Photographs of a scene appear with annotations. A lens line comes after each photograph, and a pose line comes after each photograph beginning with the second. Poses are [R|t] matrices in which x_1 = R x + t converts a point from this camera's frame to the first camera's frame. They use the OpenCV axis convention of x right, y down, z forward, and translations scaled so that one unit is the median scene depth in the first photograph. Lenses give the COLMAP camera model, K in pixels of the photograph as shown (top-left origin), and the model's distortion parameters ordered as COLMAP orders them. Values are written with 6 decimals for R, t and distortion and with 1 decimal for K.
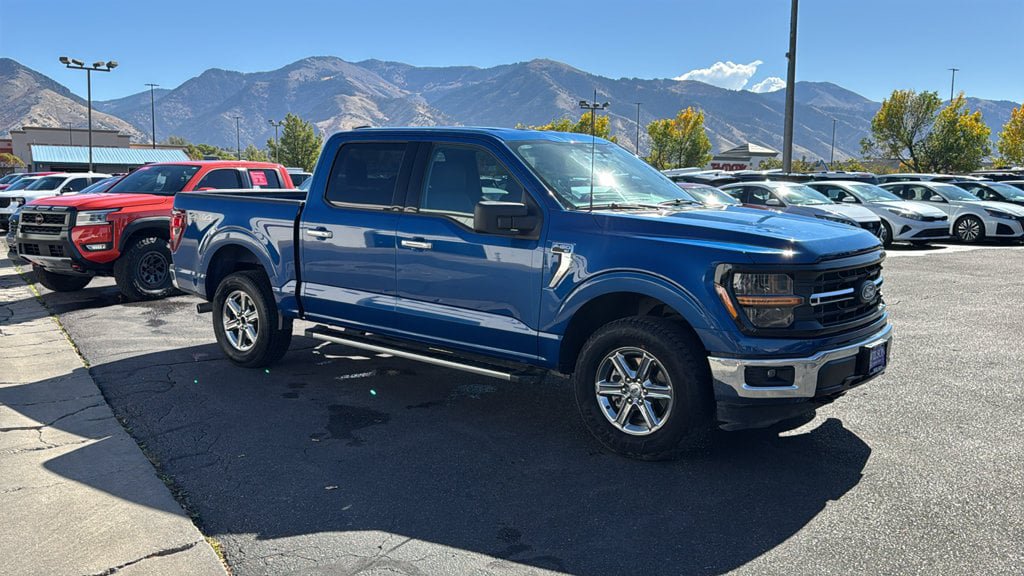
lens RADIAL K [[871.1, 0, 487.7], [0, 871.1, 294.5], [0, 0, 1]] dist [0.120228, -0.193236]
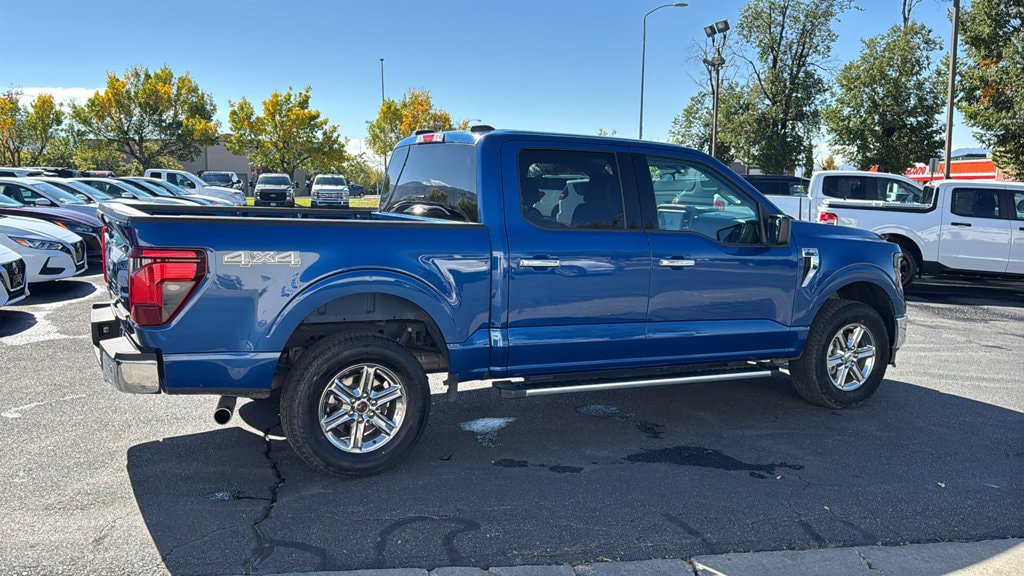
lens RADIAL K [[872.1, 0, 485.0], [0, 872.1, 312.1], [0, 0, 1]] dist [0.139194, -0.245836]
pose [[0.387675, -0.132792, 0.912181, -0.903629], [0.104739, 0.989506, 0.099535, -0.105599], [-0.915826, 0.056953, 0.397516, 0.704639]]
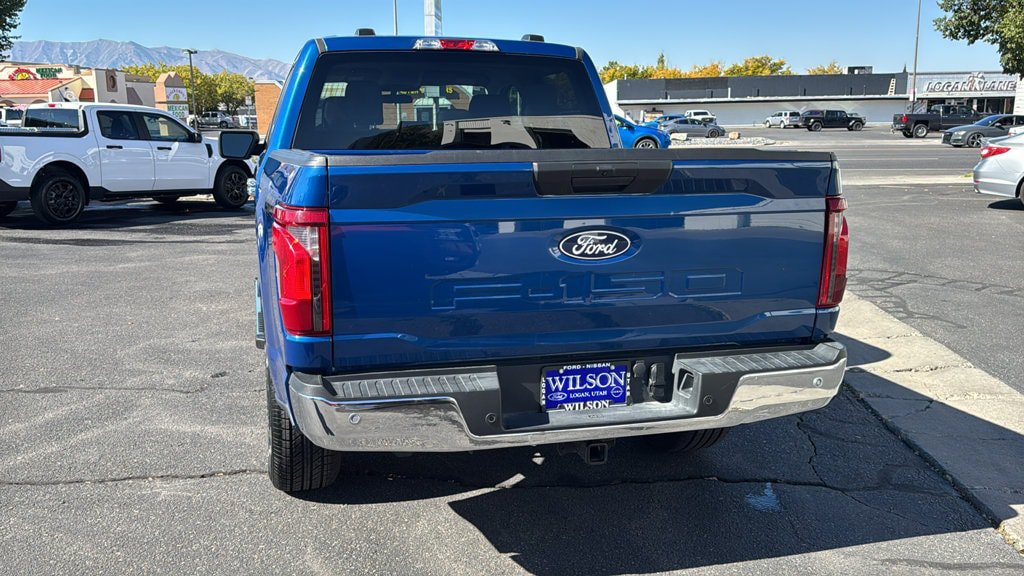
lens RADIAL K [[876.1, 0, 488.2], [0, 876.1, 307.1], [0, 0, 1]] dist [0.126346, -0.218723]
pose [[-0.820422, -0.123162, 0.558336, -0.530693], [0.071471, 0.946773, 0.313866, -0.214392], [-0.567274, 0.297408, -0.767951, 1.637858]]
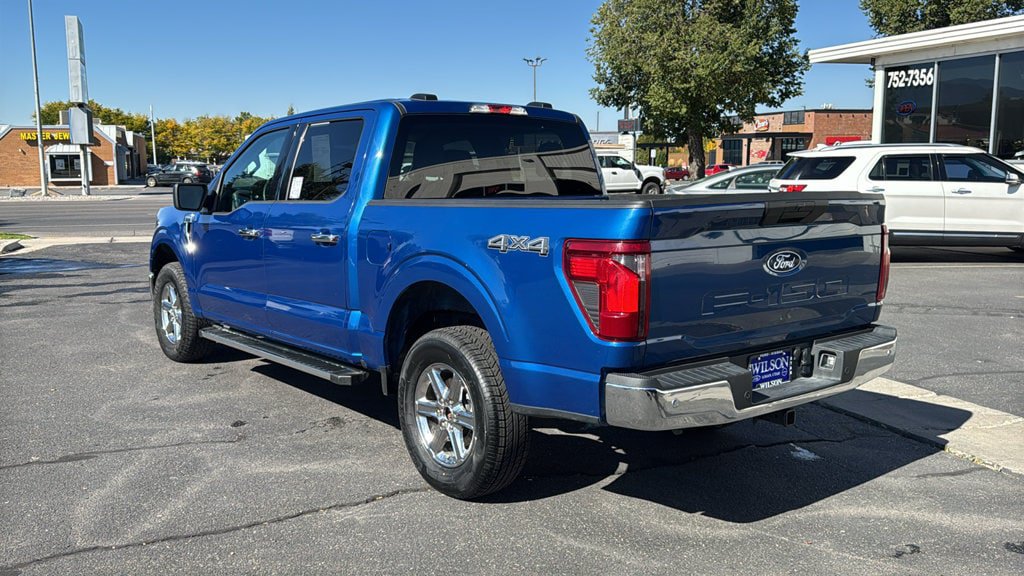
lens RADIAL K [[876.1, 0, 485.3], [0, 876.1, 295.5], [0, 0, 1]] dist [0.126346, -0.218723]
pose [[-0.979286, -0.031808, 0.199969, -0.266425], [0.023326, 0.963288, 0.267456, -0.243880], [-0.201134, 0.266580, -0.942592, 1.860070]]
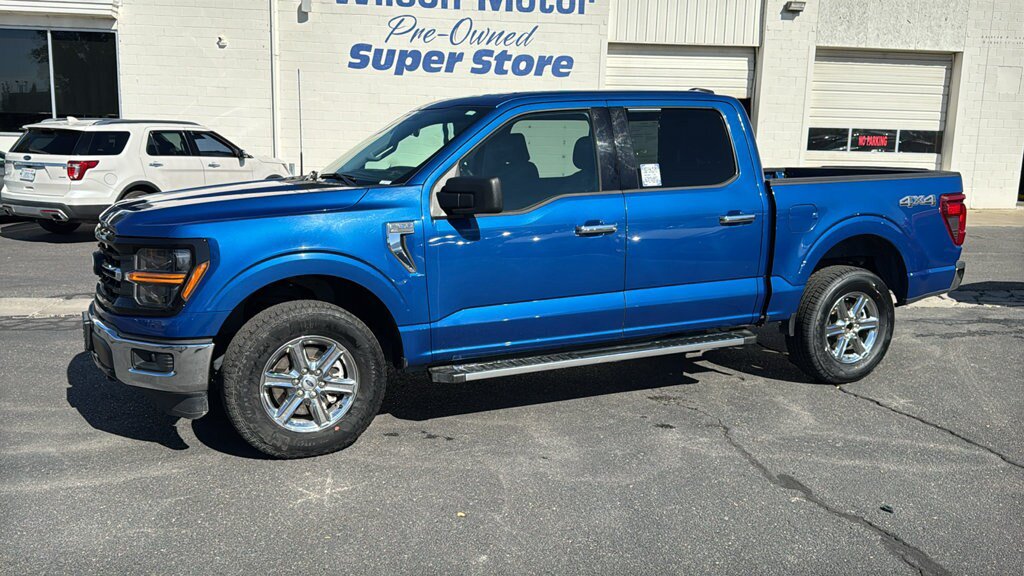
lens RADIAL K [[877.7, 0, 498.8], [0, 877.7, 300.9], [0, 0, 1]] dist [0.128388, -0.224581]
pose [[-0.404393, 0.150686, -0.902087, 0.840845], [-0.131656, 0.966470, 0.220460, -0.175115], [0.905060, 0.207918, -0.370995, 1.307627]]
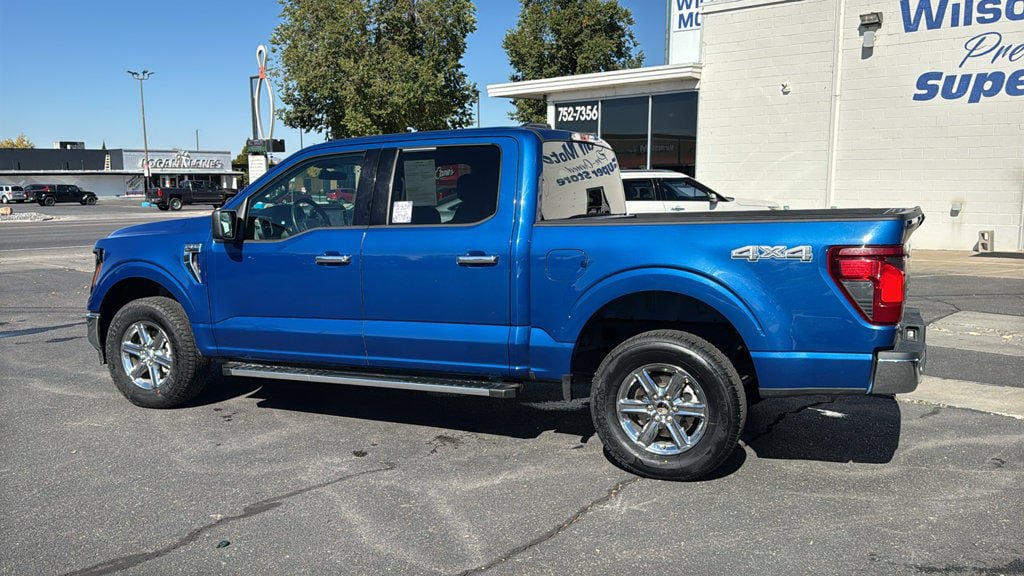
lens RADIAL K [[877.7, 0, 487.2], [0, 877.7, 301.4], [0, 0, 1]] dist [0.109886, -0.172023]
pose [[-0.967813, 0.034142, -0.249344, 0.192035], [-0.030052, 0.967989, 0.249189, -0.251477], [0.249870, 0.248661, -0.935806, 1.905924]]
